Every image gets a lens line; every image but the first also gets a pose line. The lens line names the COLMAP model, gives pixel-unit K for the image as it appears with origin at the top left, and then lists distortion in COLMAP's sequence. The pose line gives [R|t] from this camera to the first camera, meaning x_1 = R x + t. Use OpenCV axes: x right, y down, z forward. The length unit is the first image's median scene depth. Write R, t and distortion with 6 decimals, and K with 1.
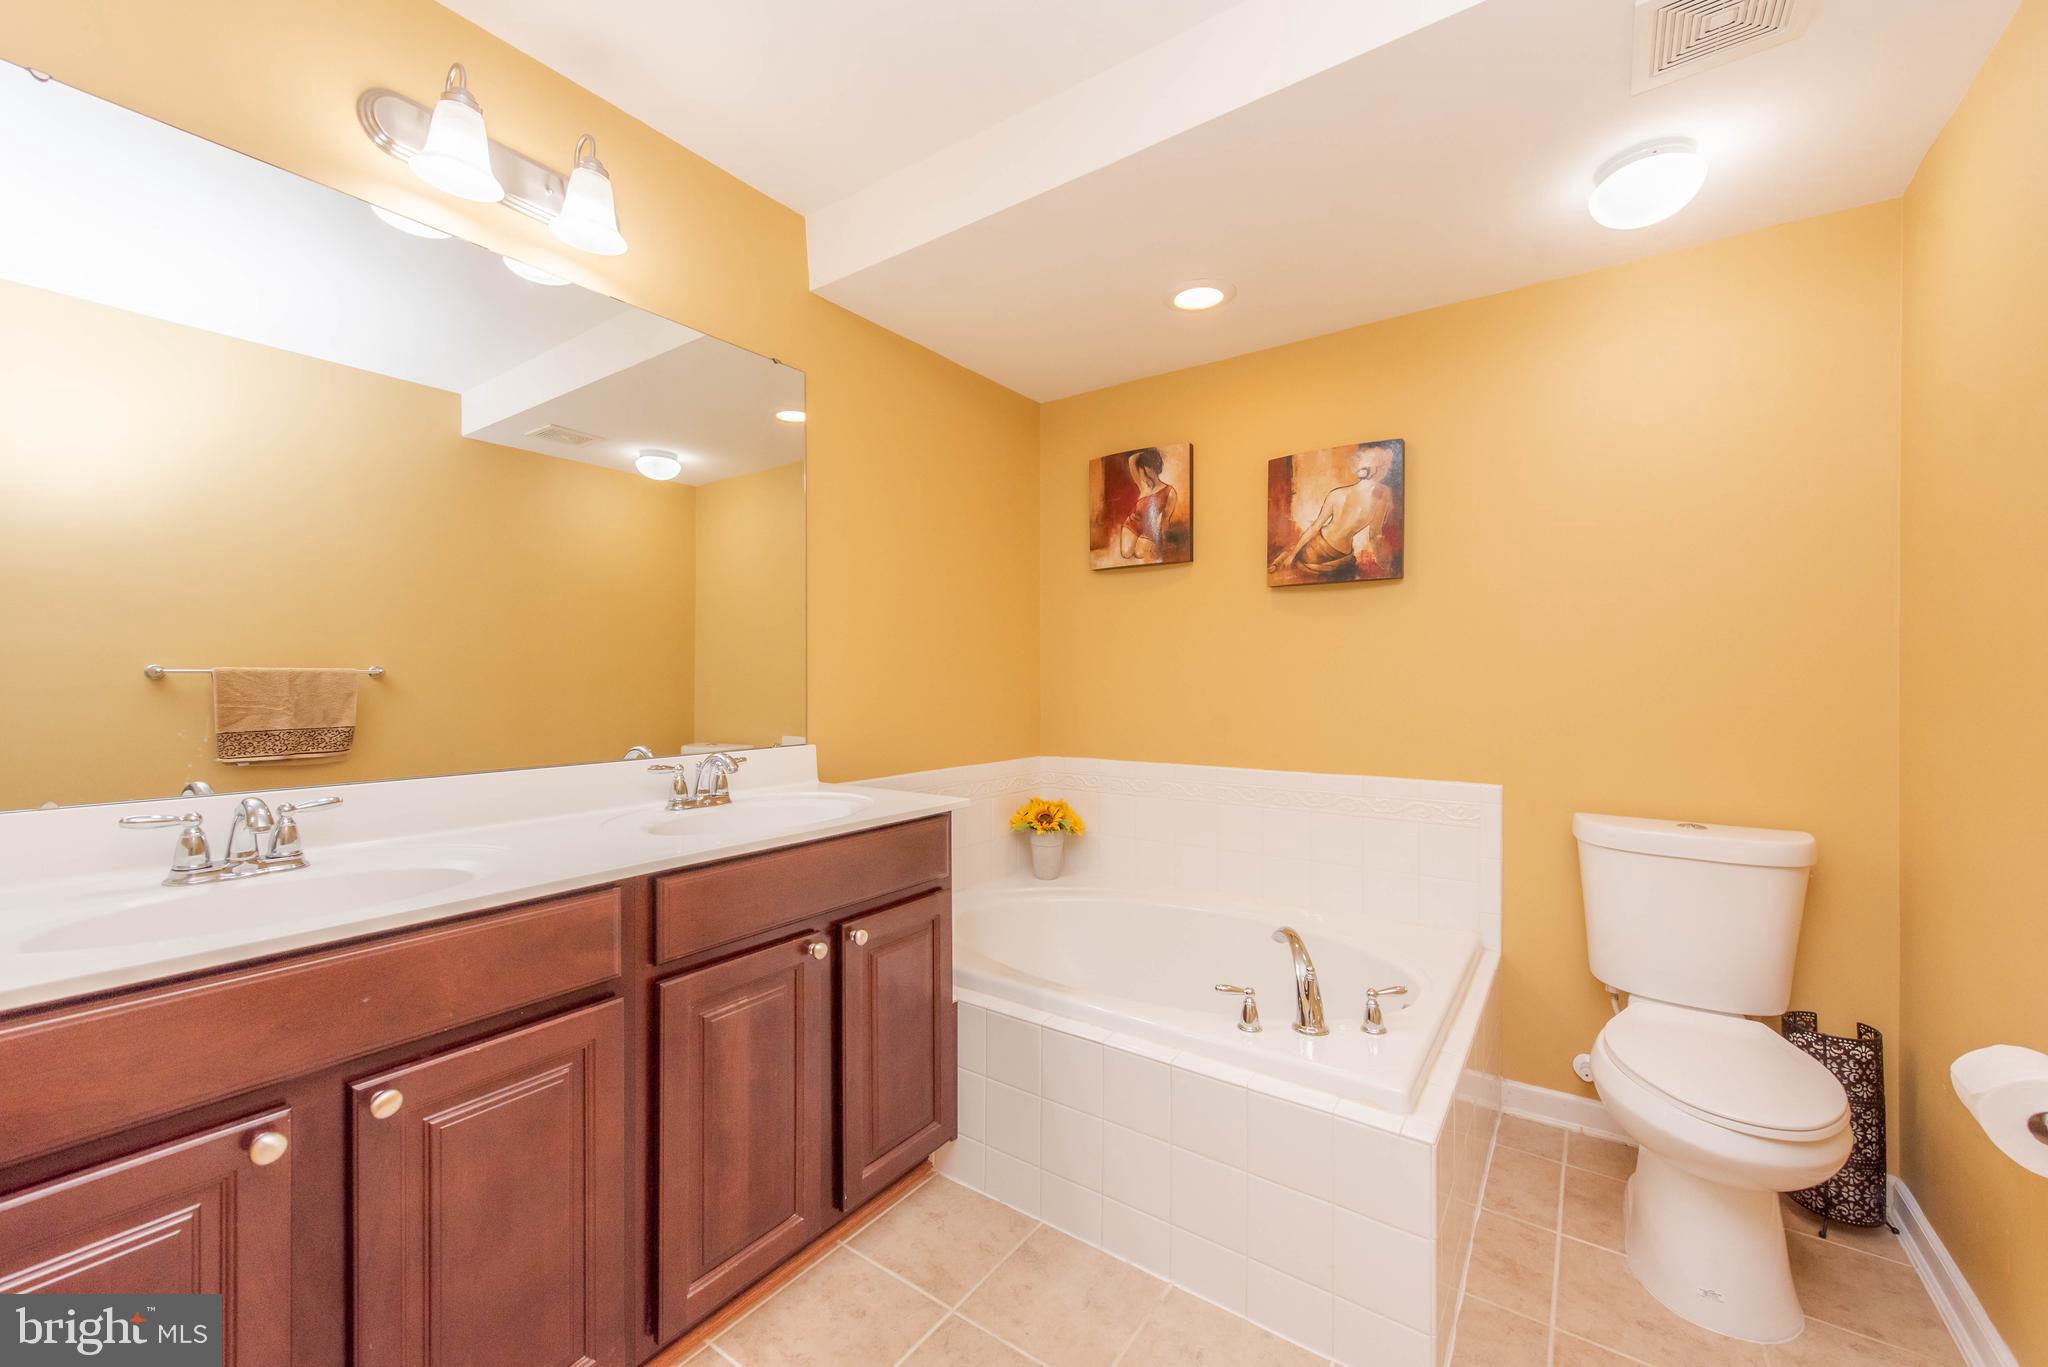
lens RADIAL K [[802.7, 0, 1027.5], [0, 802.7, 682.1], [0, 0, 1]] dist [0.019824, -0.005647]
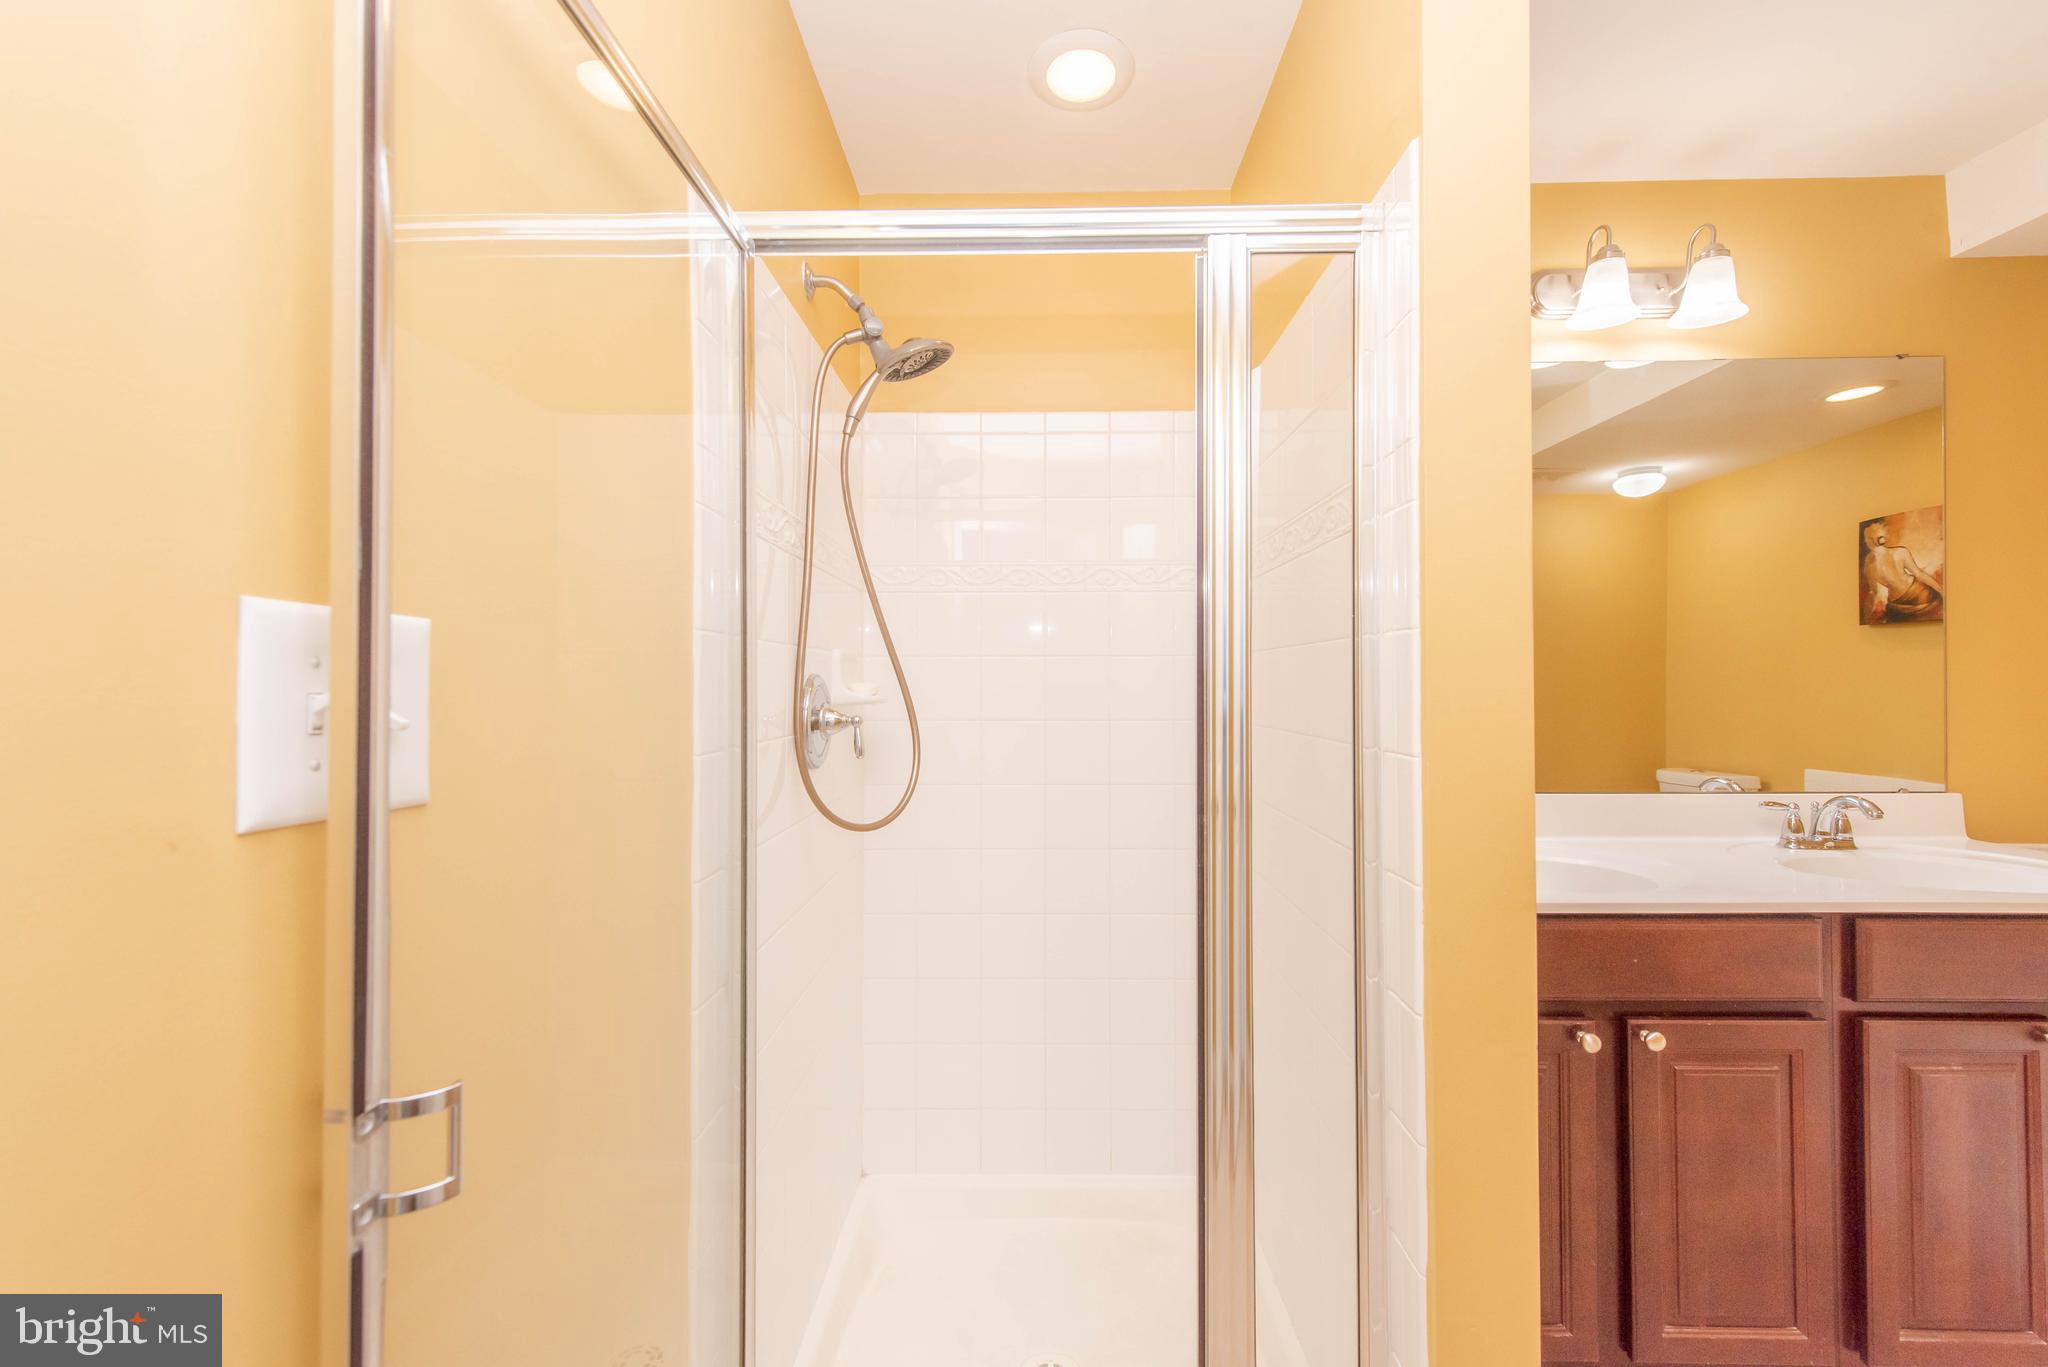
lens RADIAL K [[814.7, 0, 1021.8], [0, 814.7, 677.2], [0, 0, 1]] dist [-0.001979, -0.000145]
pose [[0.553507, -0.012852, -0.832746, -0.127827], [-0.000198, 0.999879, -0.015563, -0.036103], [0.832845, 0.008779, 0.553437, -0.344480]]
